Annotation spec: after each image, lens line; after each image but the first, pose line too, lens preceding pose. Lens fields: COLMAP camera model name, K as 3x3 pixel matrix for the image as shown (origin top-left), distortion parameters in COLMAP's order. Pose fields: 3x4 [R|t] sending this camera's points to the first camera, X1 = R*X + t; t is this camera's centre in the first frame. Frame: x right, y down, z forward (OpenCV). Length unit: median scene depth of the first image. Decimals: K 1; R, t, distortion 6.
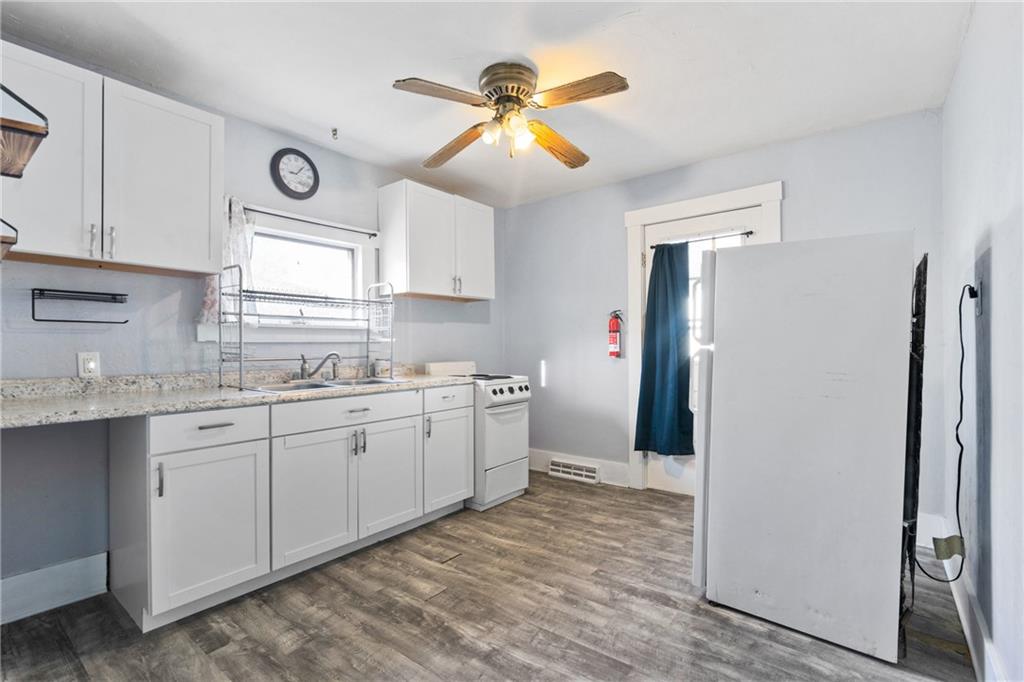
lens RADIAL K [[465.5, 0, 509.9], [0, 465.5, 338.5], [0, 0, 1]] dist [-0.002409, 0.000370]
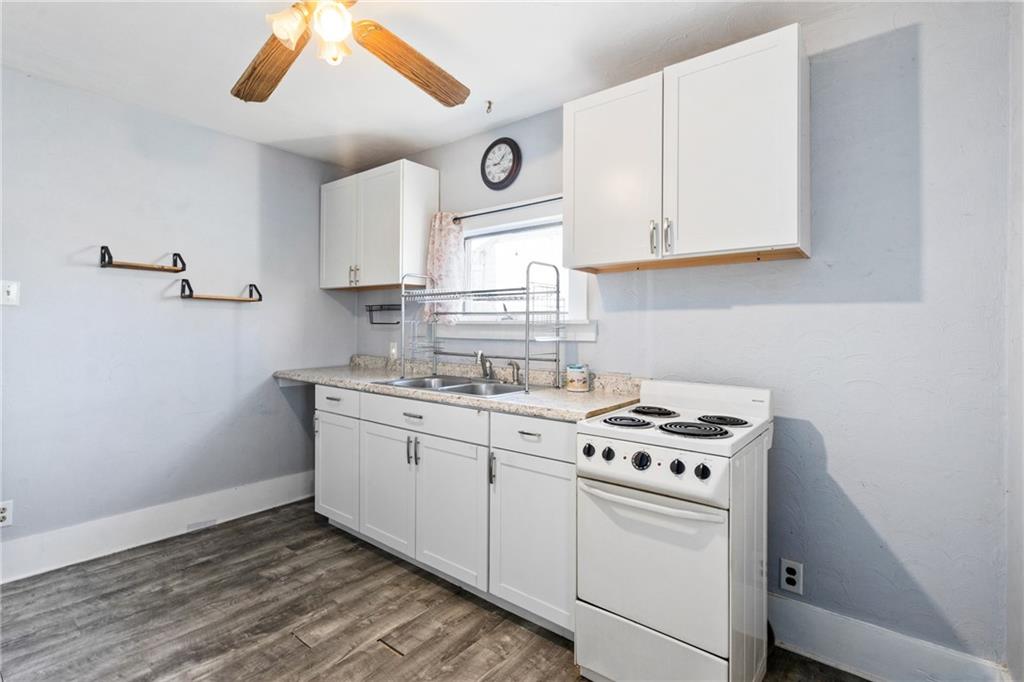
lens RADIAL K [[483.9, 0, 482.9], [0, 483.9, 317.7], [0, 0, 1]] dist [-0.000848, -0.000048]
pose [[-0.031359, -0.019855, -0.999311, 0.627992], [0.000953, 0.999802, -0.019895, -0.019394], [0.999508, -0.001577, -0.031334, 1.172964]]
